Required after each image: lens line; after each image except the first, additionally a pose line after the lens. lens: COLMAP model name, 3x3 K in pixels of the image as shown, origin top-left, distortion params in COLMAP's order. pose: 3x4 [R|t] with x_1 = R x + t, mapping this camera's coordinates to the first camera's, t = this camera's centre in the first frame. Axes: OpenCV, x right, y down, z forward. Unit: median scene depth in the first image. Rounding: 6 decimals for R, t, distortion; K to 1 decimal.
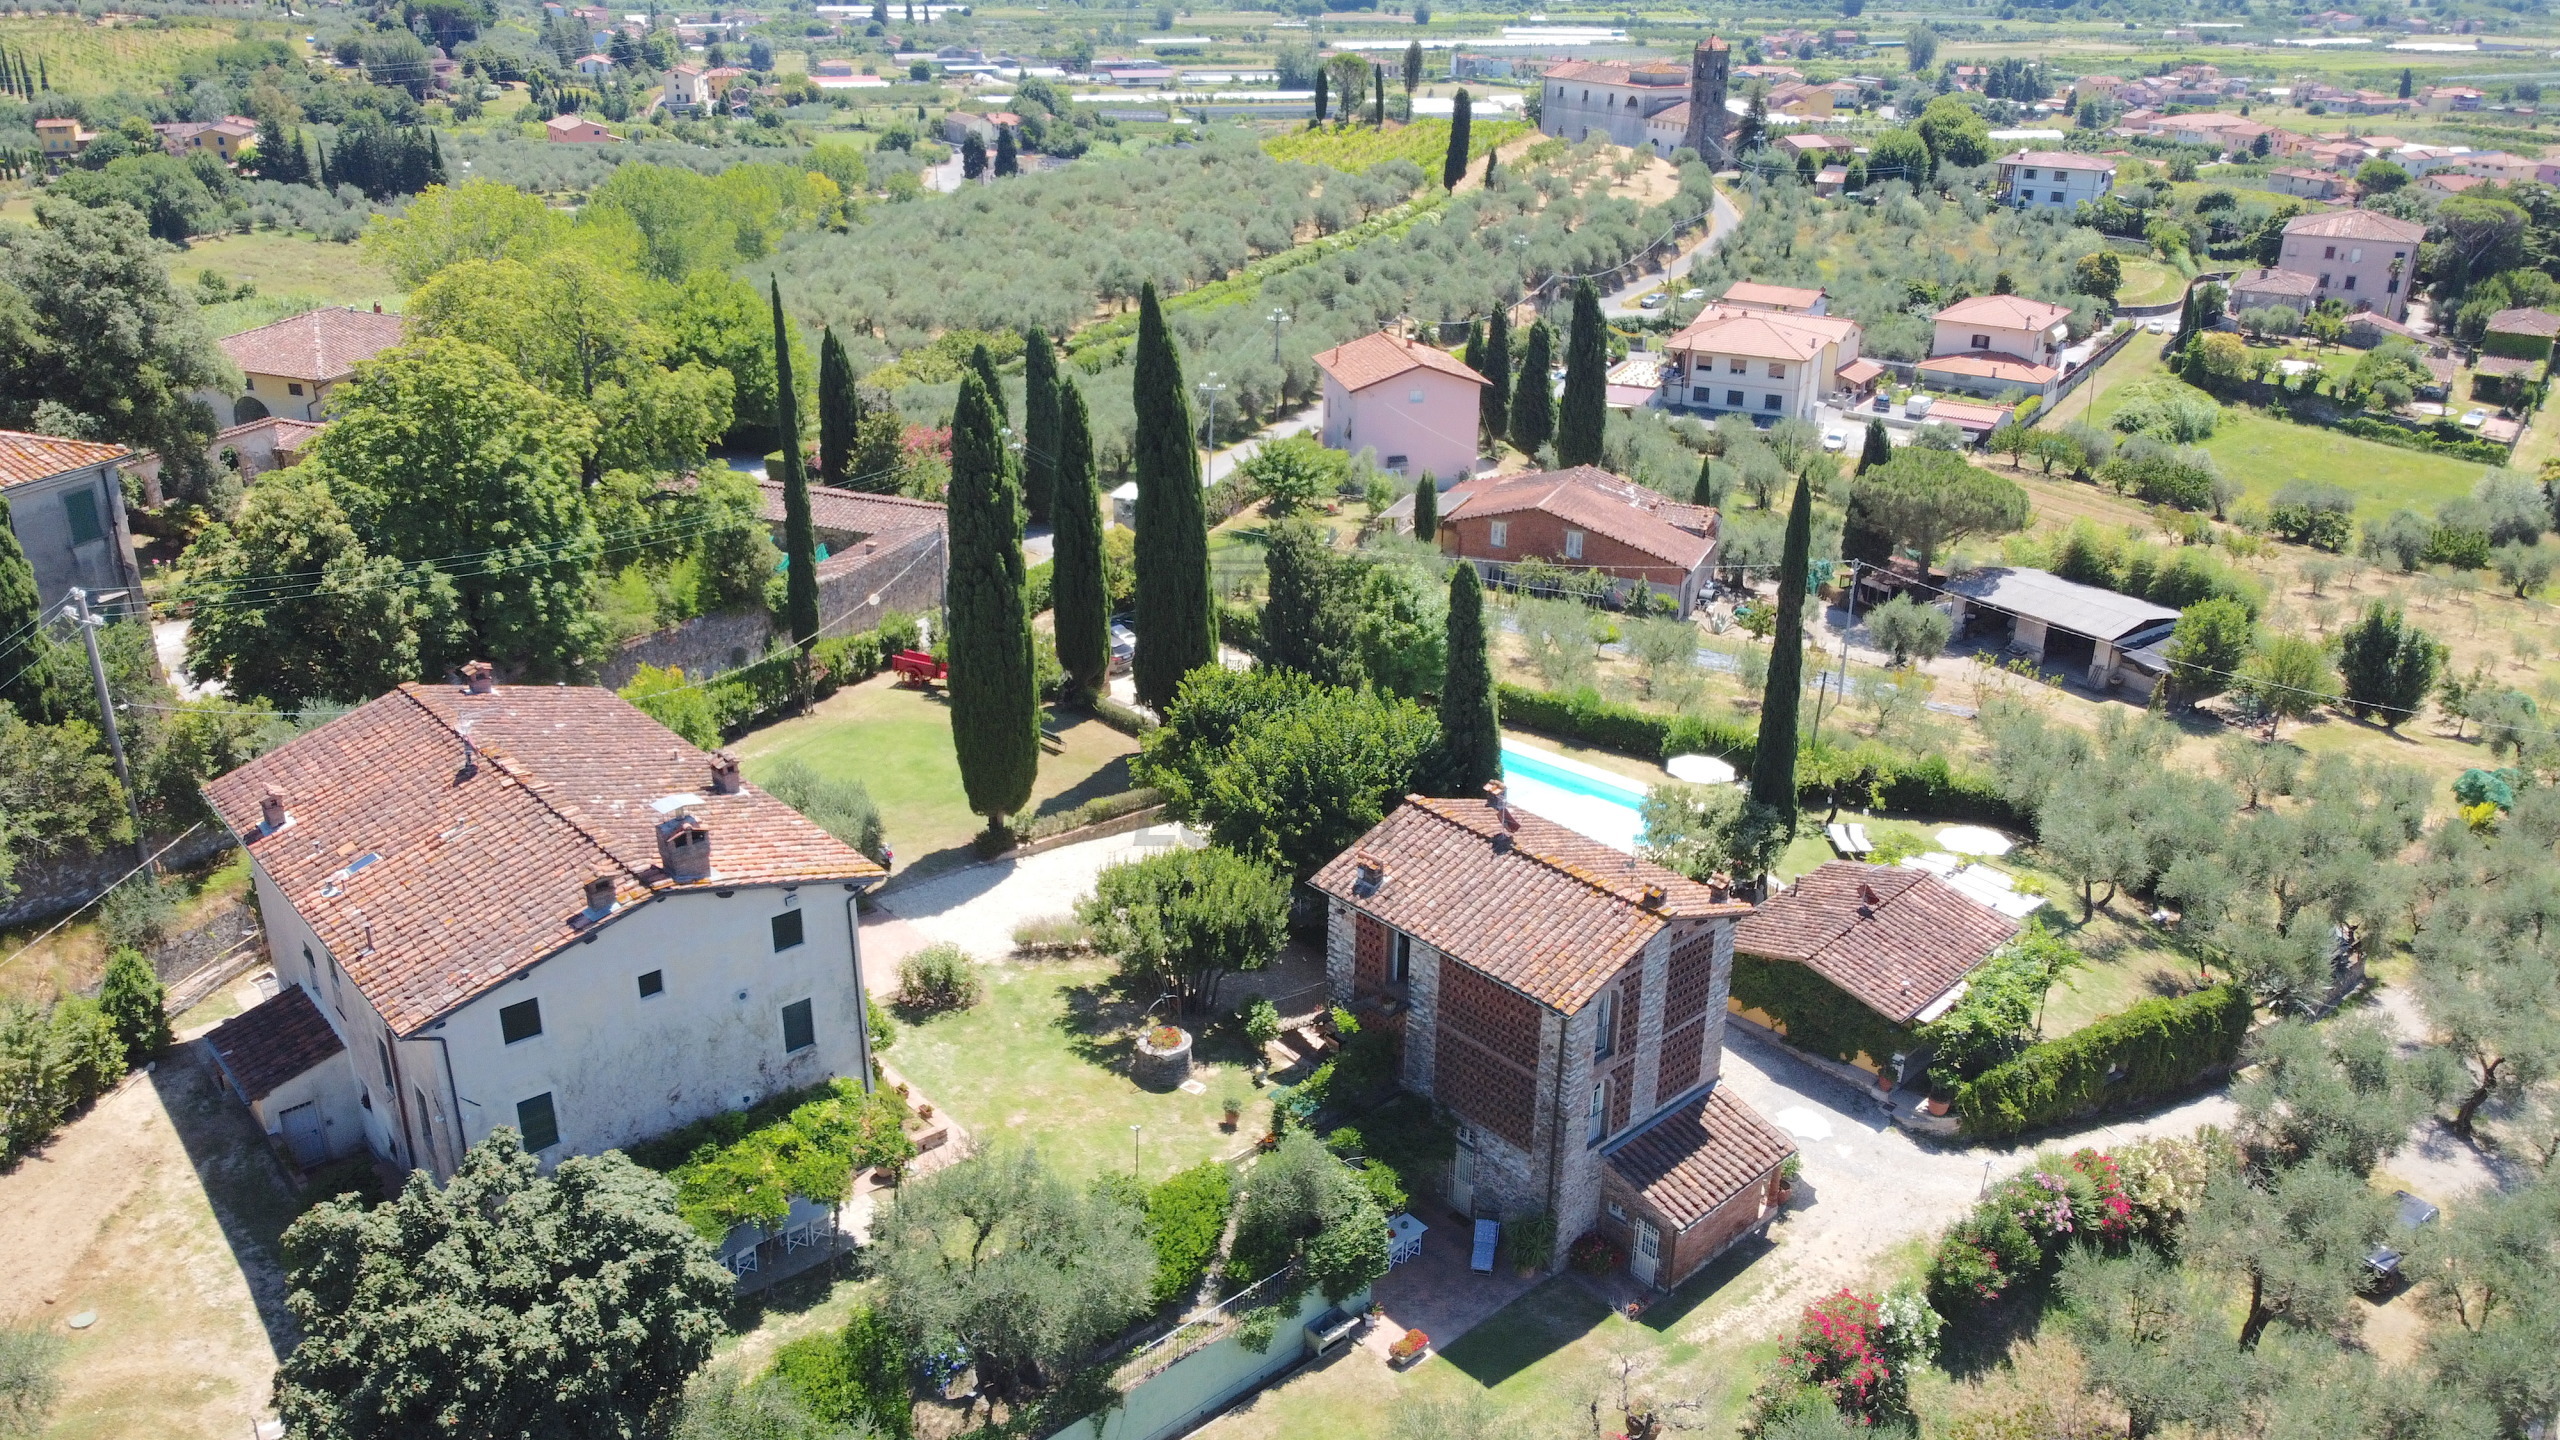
lens RADIAL K [[1925.0, 0, 1281.2], [0, 1925.0, 720.3], [0, 0, 1]] dist [0.000984, -0.018863]
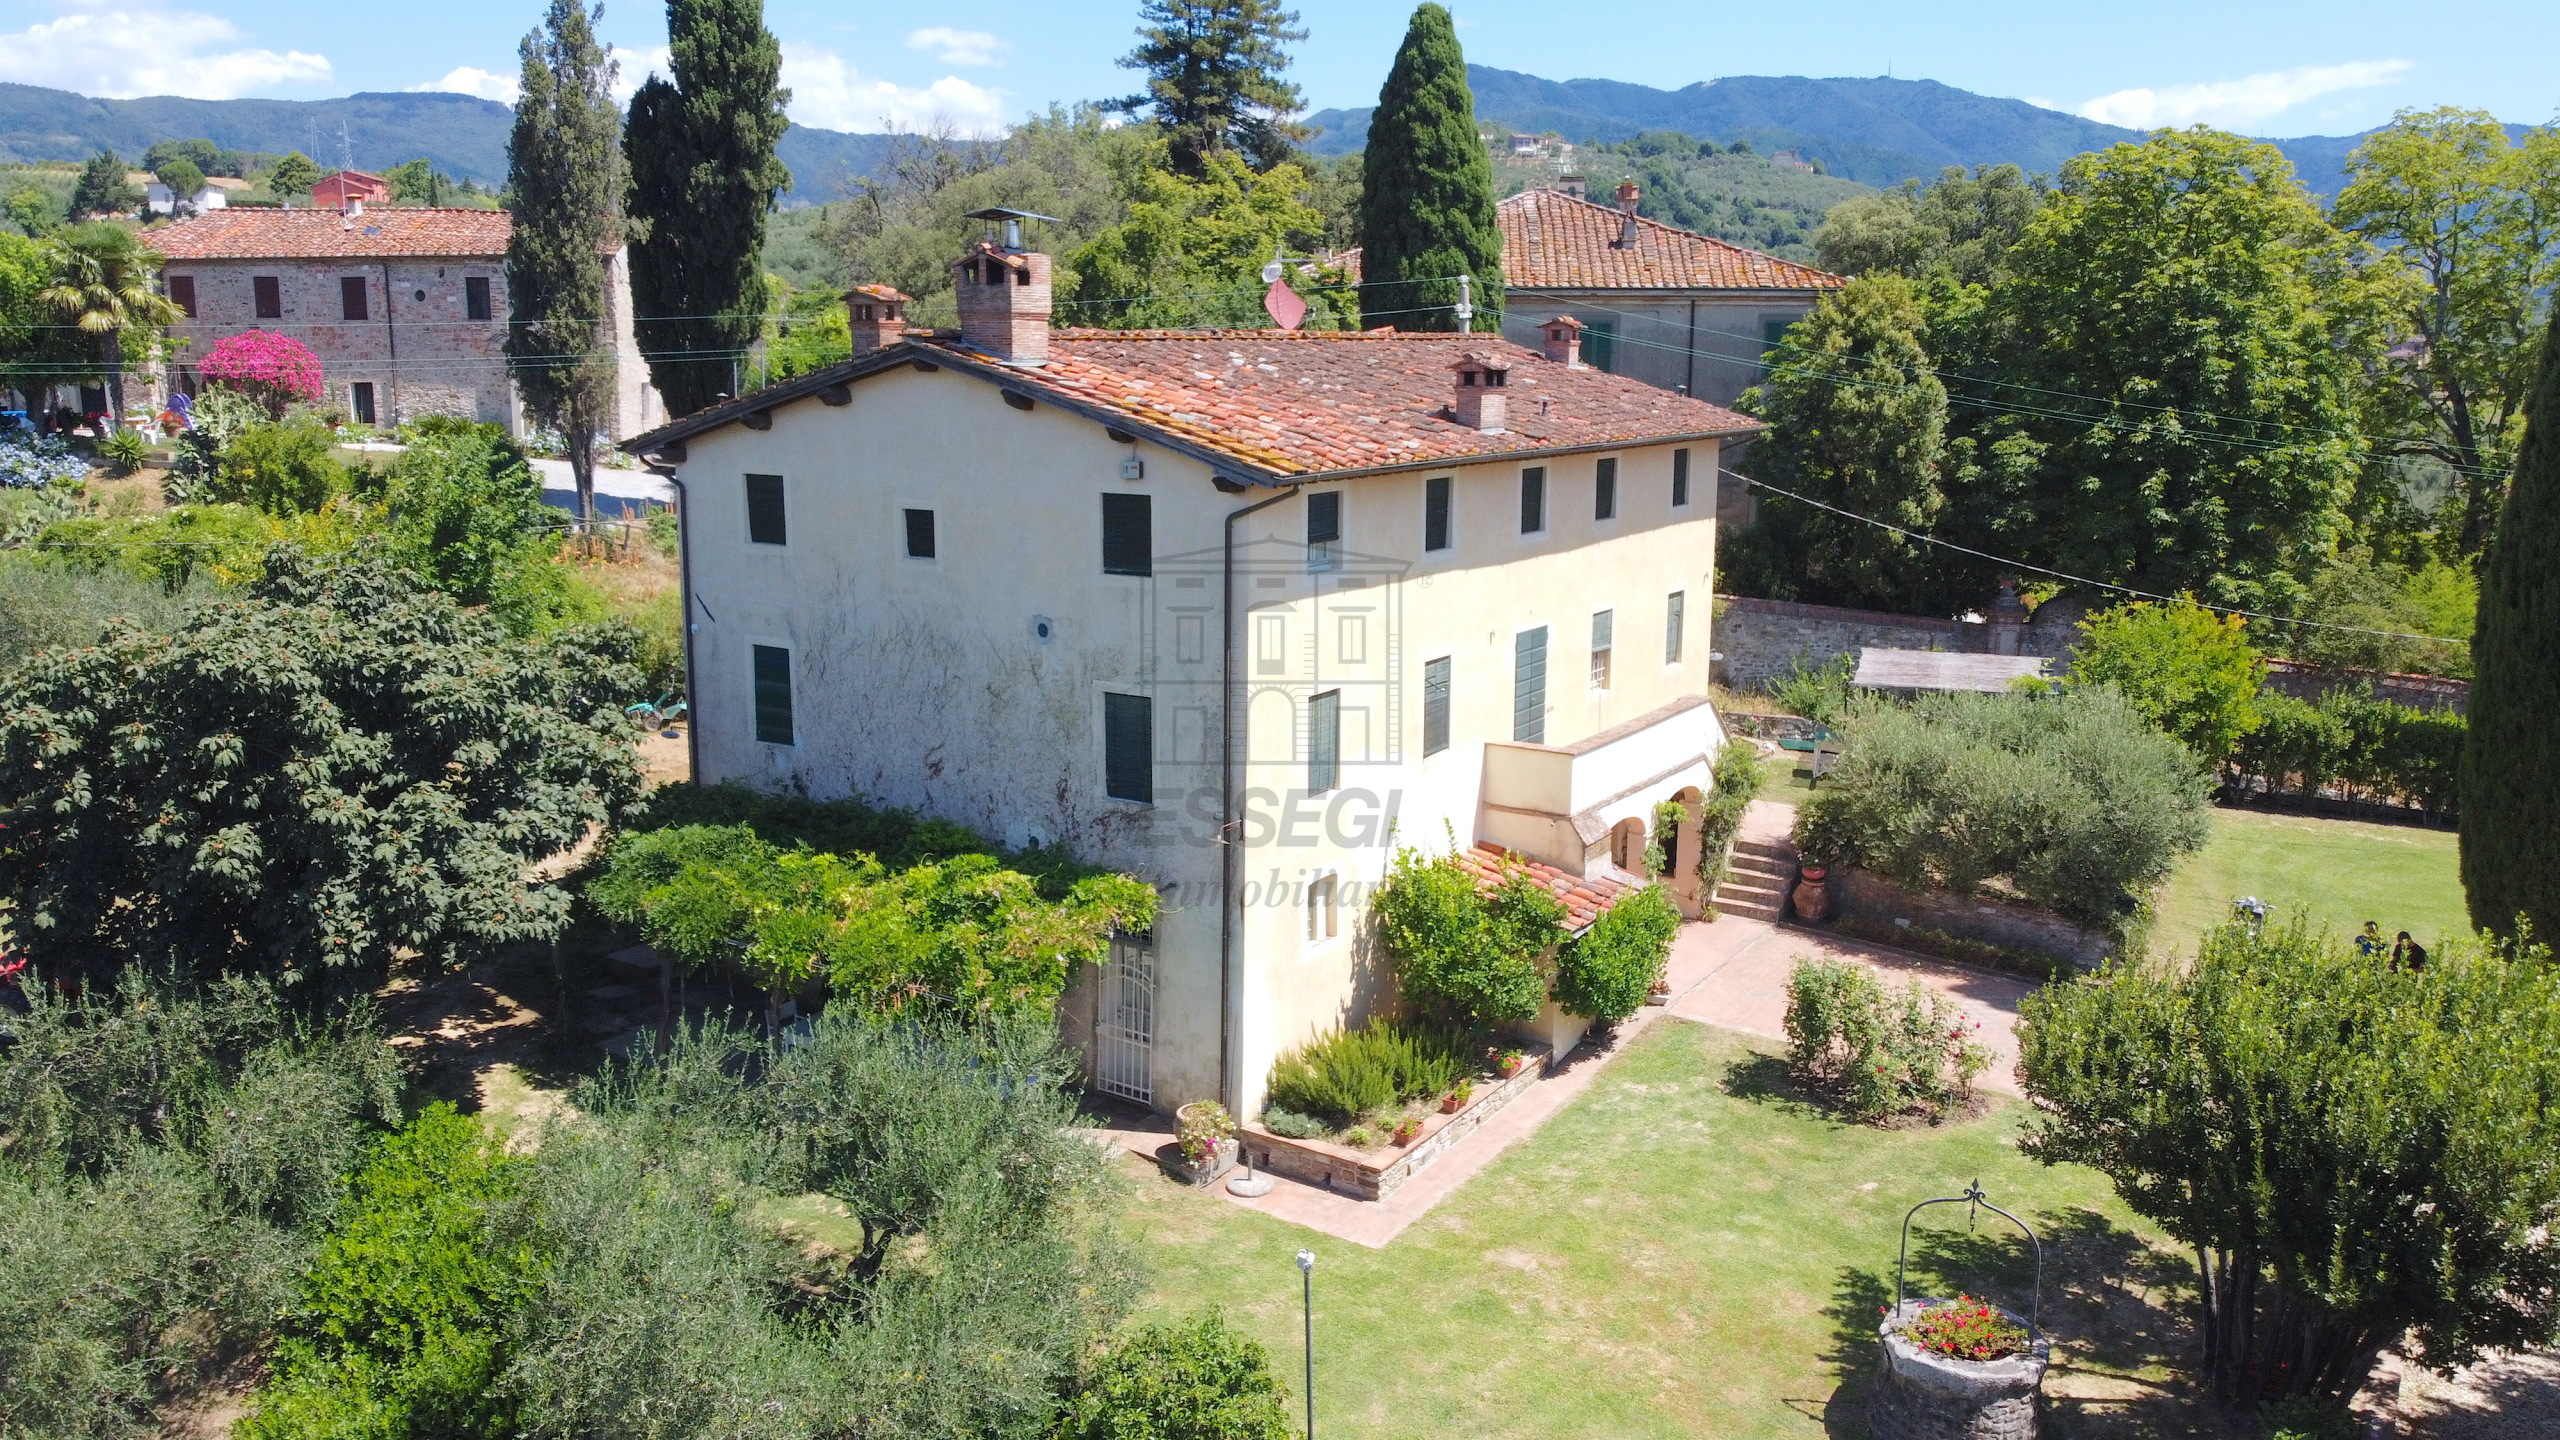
lens RADIAL K [[1925.0, 0, 1281.7], [0, 1925.0, 713.2], [0, 0, 1]] dist [0.000984, -0.018863]
pose [[0.265485, 0.182072, -0.946767, 0.239307], [-0.378345, 0.922908, 0.071391, 0.101110], [0.886777, 0.339251, 0.313904, 0.892628]]
